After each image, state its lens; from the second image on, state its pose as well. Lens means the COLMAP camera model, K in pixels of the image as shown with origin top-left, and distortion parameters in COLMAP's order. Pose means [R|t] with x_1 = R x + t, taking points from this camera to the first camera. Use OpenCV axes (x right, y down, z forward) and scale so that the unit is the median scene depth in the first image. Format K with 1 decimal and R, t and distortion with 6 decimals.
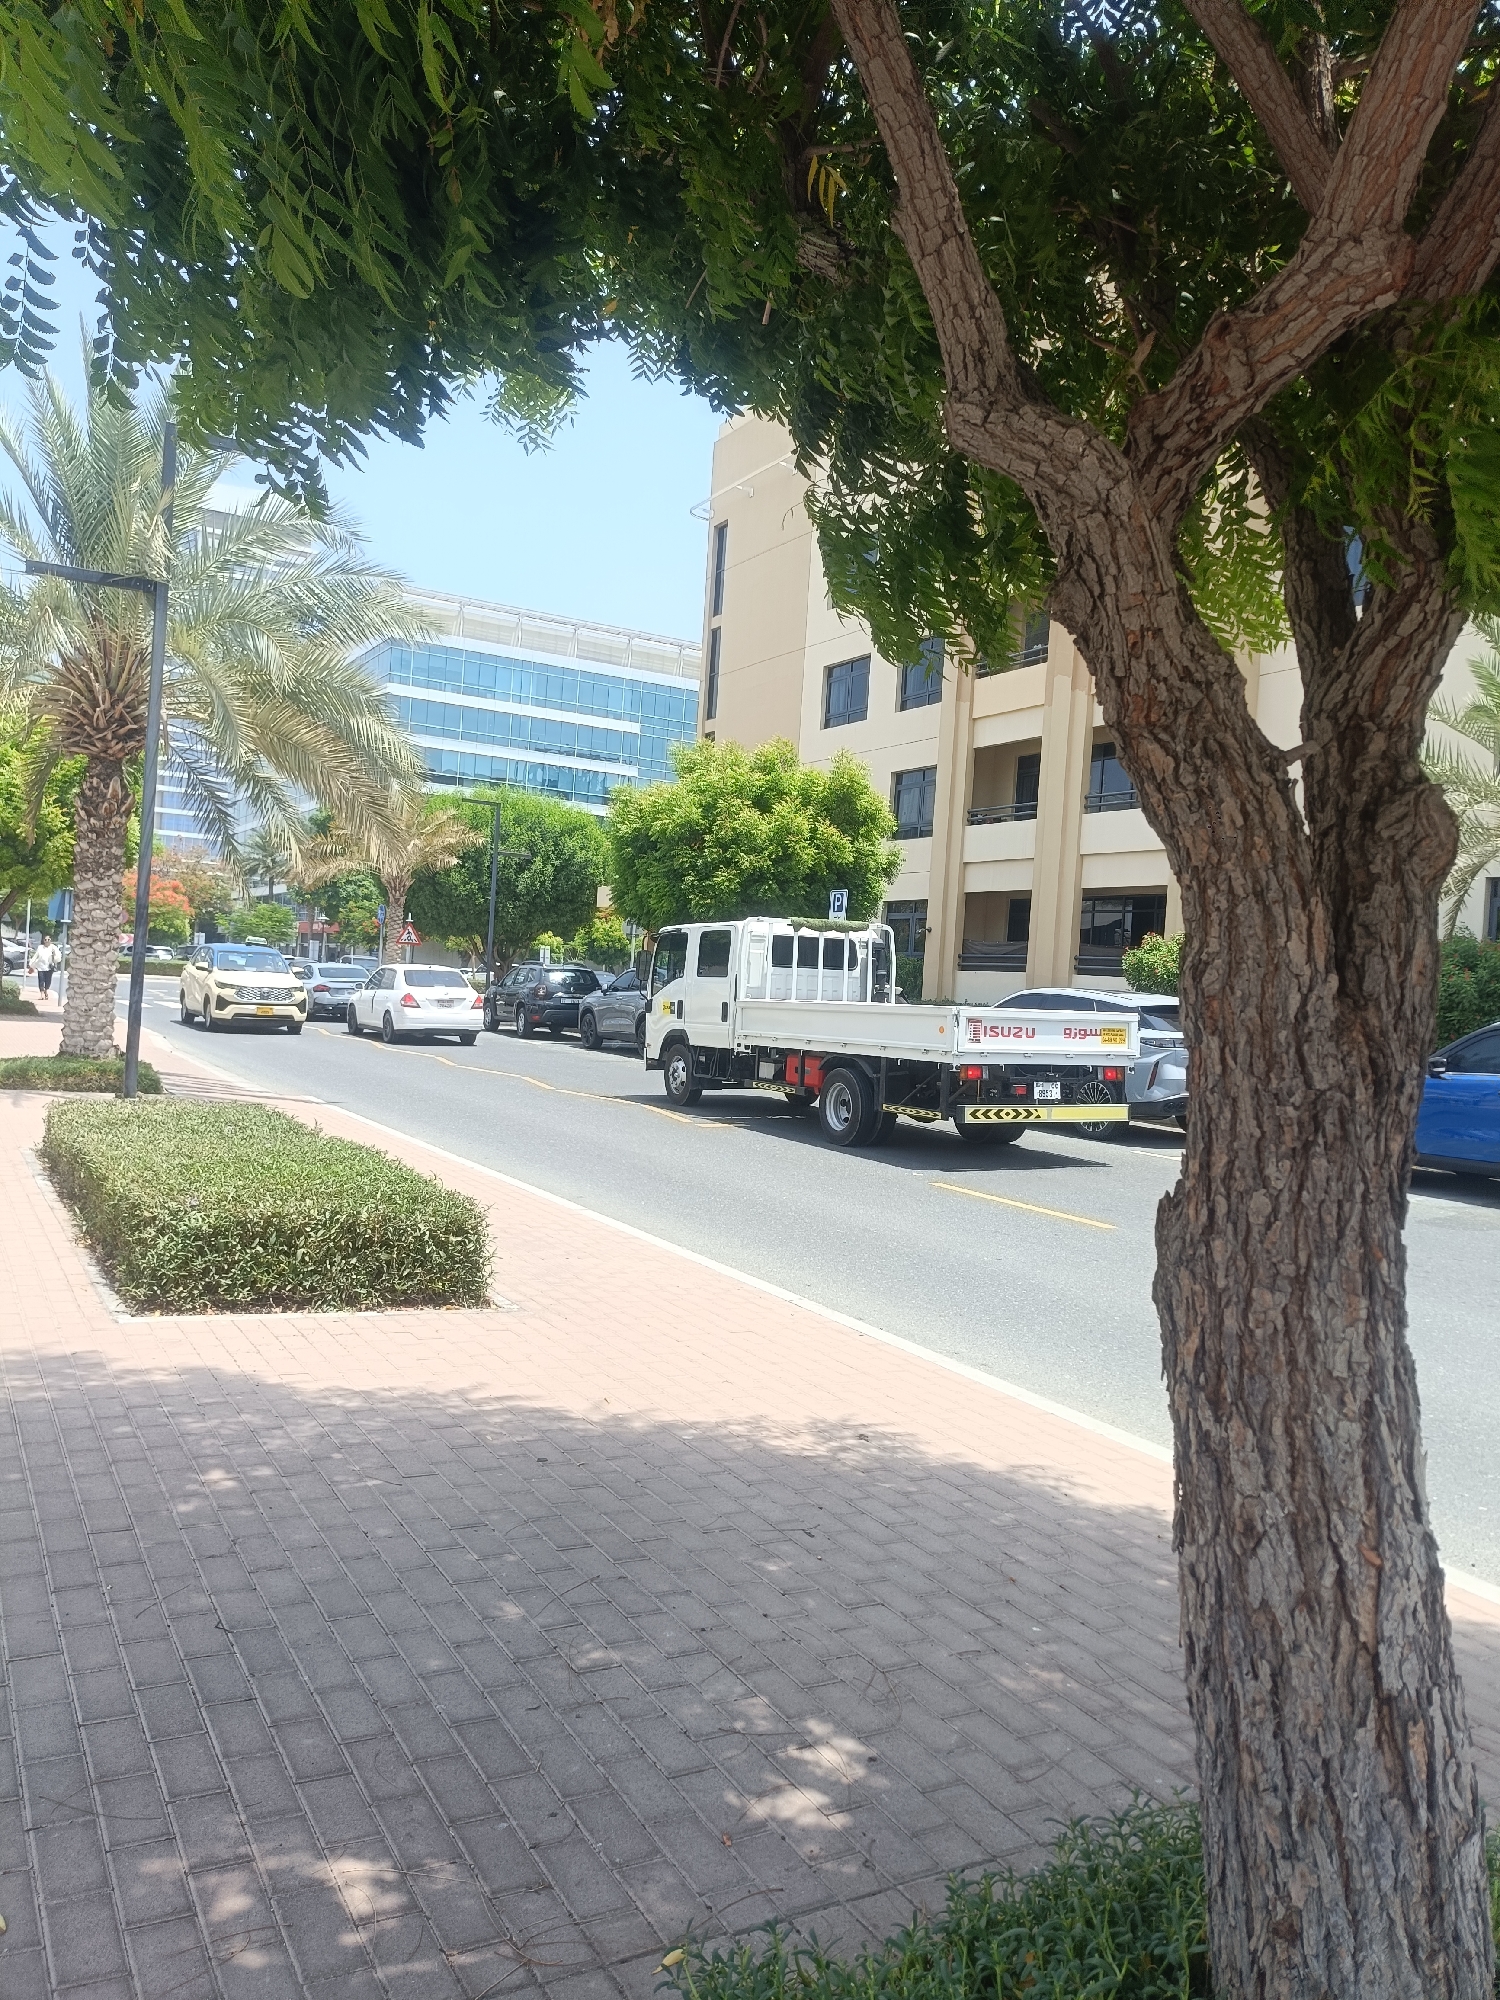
lens RADIAL K [[1452.7, 0, 792.9], [0, 1452.7, 941.3], [0, 0, 1]] dist [-0.001930, -0.005346]
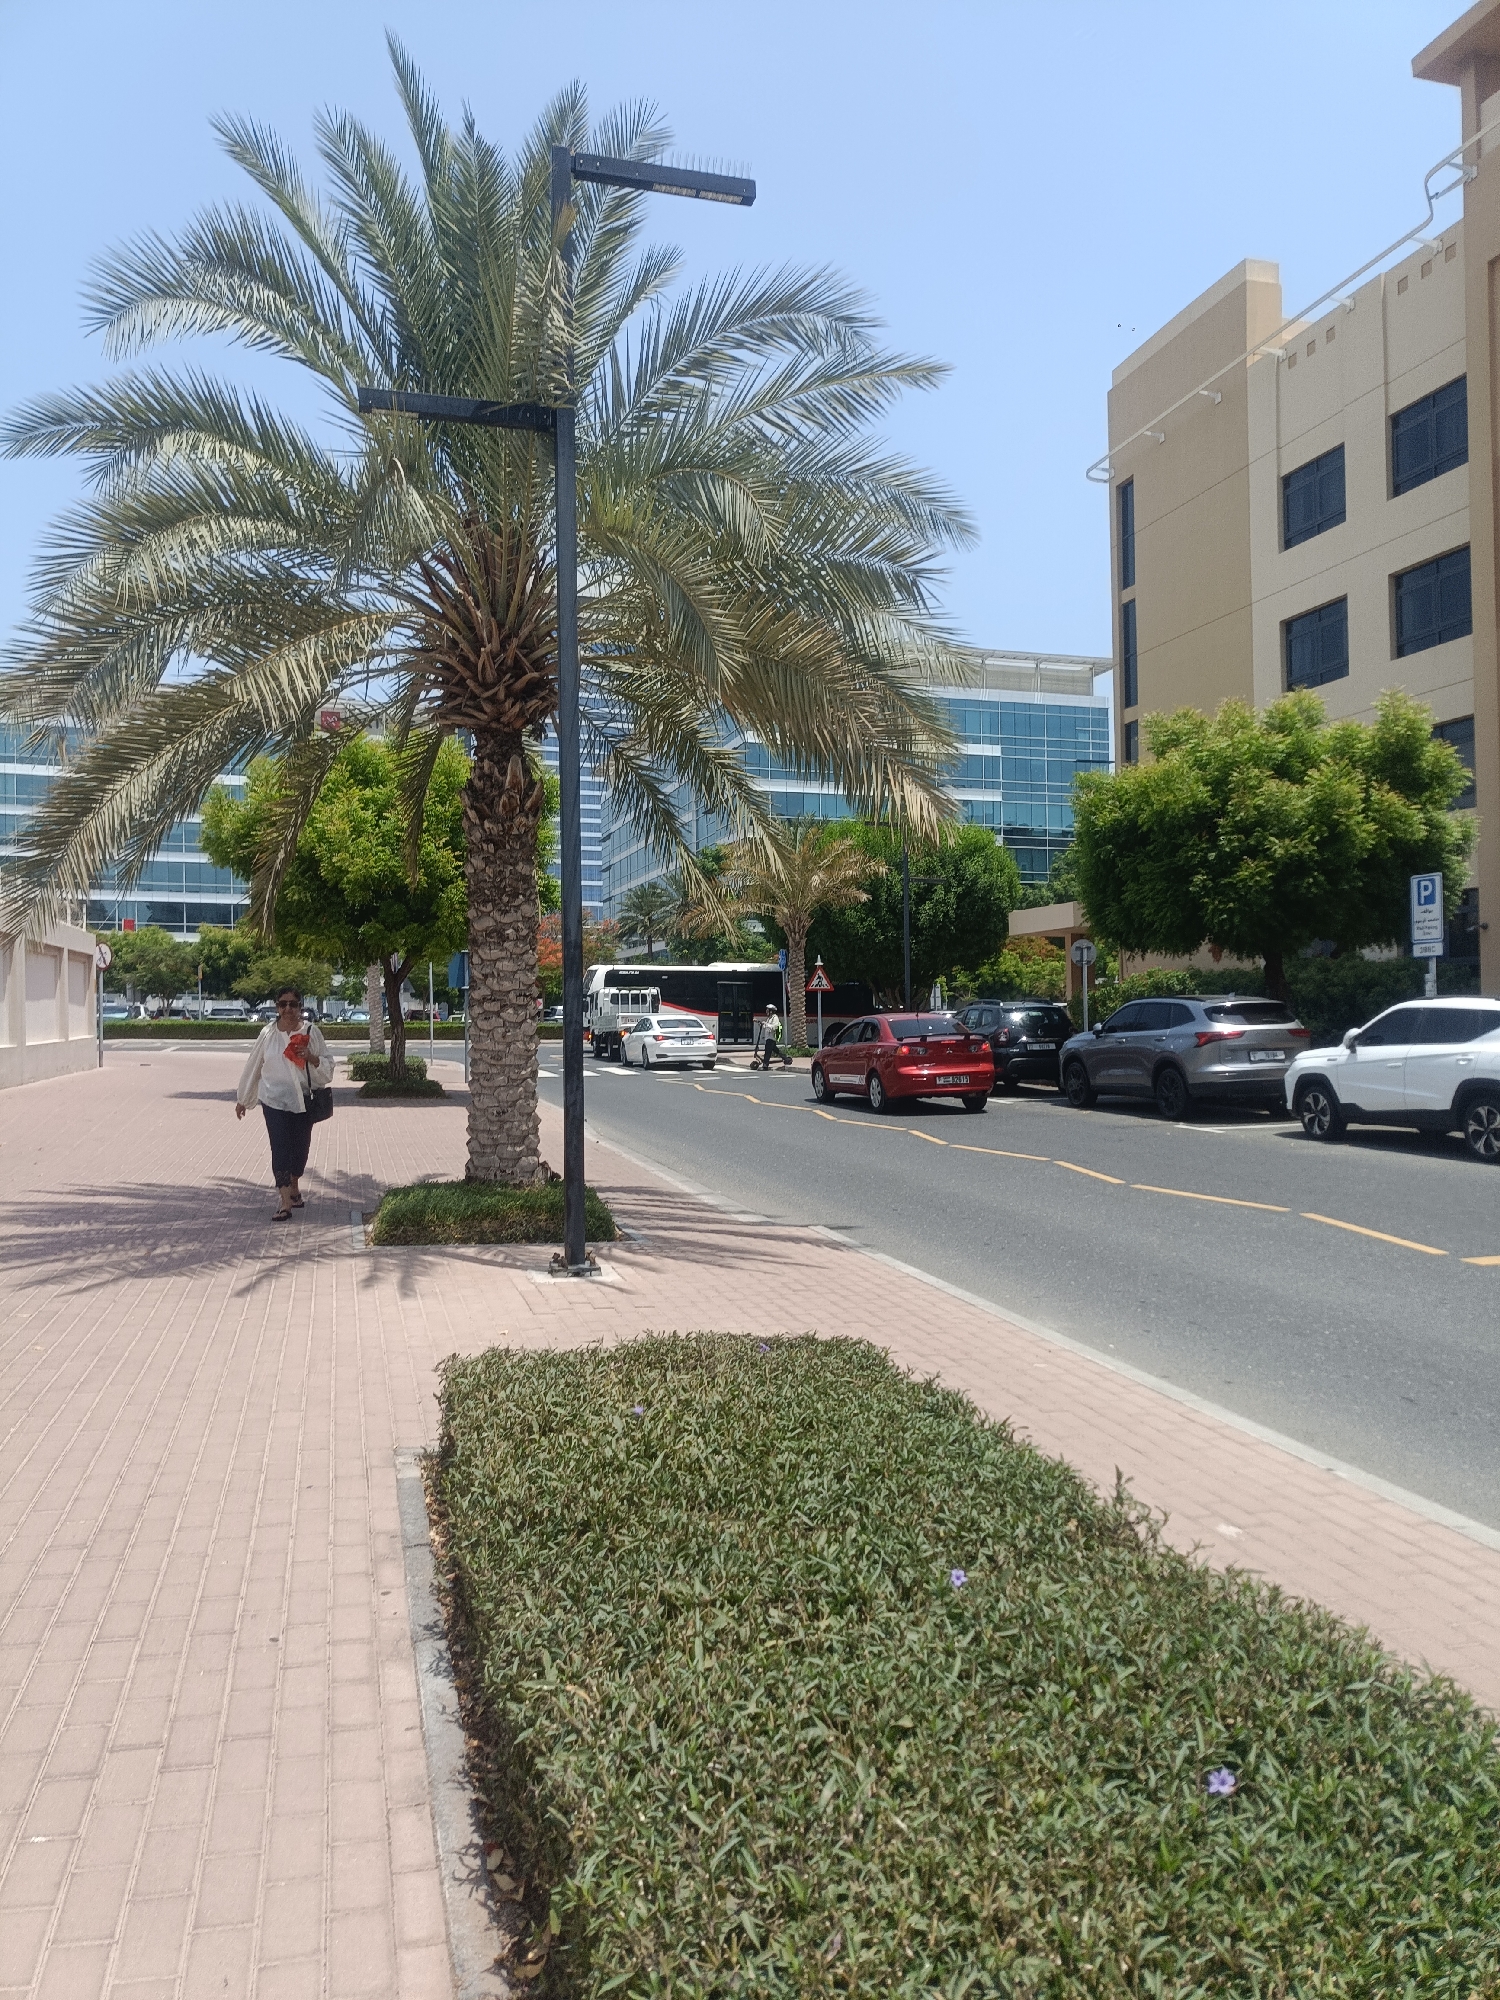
lens RADIAL K [[1491.4, 0, 750.0], [0, 1491.4, 1000.0], [0, 0, 1]] dist [0.010401, -0.000246]
pose [[0.958645, -0.065029, -0.277076, -0.085783], [0.069307, 0.997579, 0.005663, 0.000301], [0.276037, -0.024632, 0.960831, 0.175618]]
